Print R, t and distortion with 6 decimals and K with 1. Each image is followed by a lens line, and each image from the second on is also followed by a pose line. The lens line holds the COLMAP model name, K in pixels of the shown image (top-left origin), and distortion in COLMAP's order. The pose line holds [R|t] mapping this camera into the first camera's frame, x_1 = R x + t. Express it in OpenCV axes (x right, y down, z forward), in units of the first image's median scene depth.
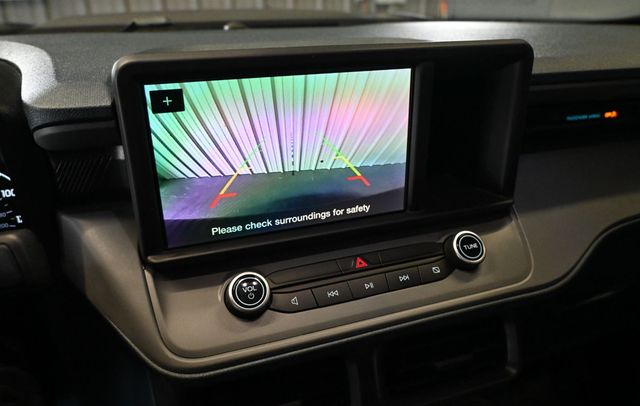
lens RADIAL K [[491.8, 0, 320.8], [0, 491.8, 199.6], [0, 0, 1]] dist [-0.003712, 0.000175]
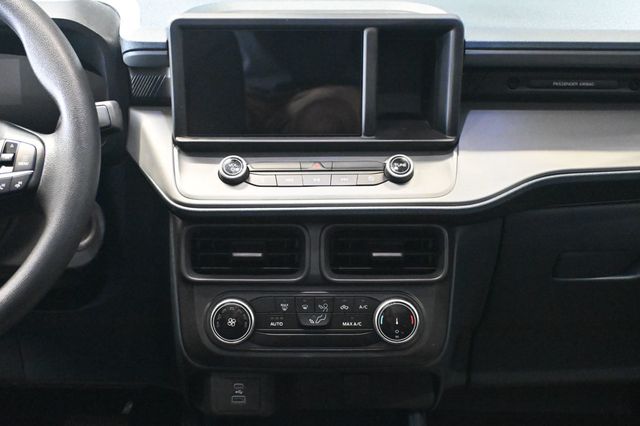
lens RADIAL K [[930.7, 0, 320.6], [0, 930.7, 213.8], [0, 0, 1]] dist [-0.058500, 0.000000]
pose [[0.951779, 0.123351, -0.280895, 0.916805], [-0.129864, 0.991521, -0.004617, 0.297652], [0.277944, 0.040873, 0.959727, -1.654359]]
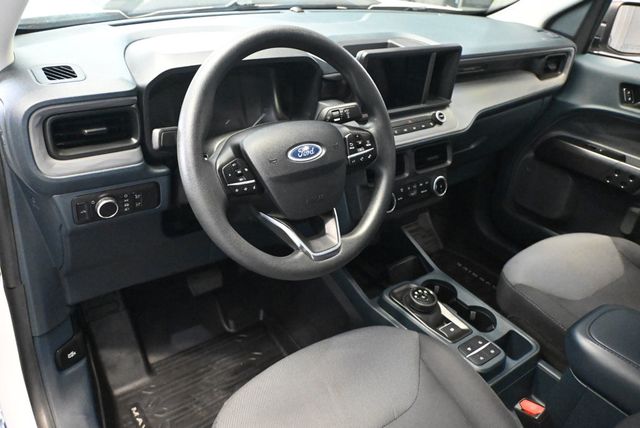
lens RADIAL K [[509.4, 0, 319.1], [0, 509.4, 212.5], [0, 0, 1]] dist [-0.001998, -0.005520]
pose [[0.946740, -0.063079, 0.315761, -1.537351], [0.010078, 0.985948, 0.166745, 0.166668], [-0.321842, -0.154682, 0.934072, -1.881296]]
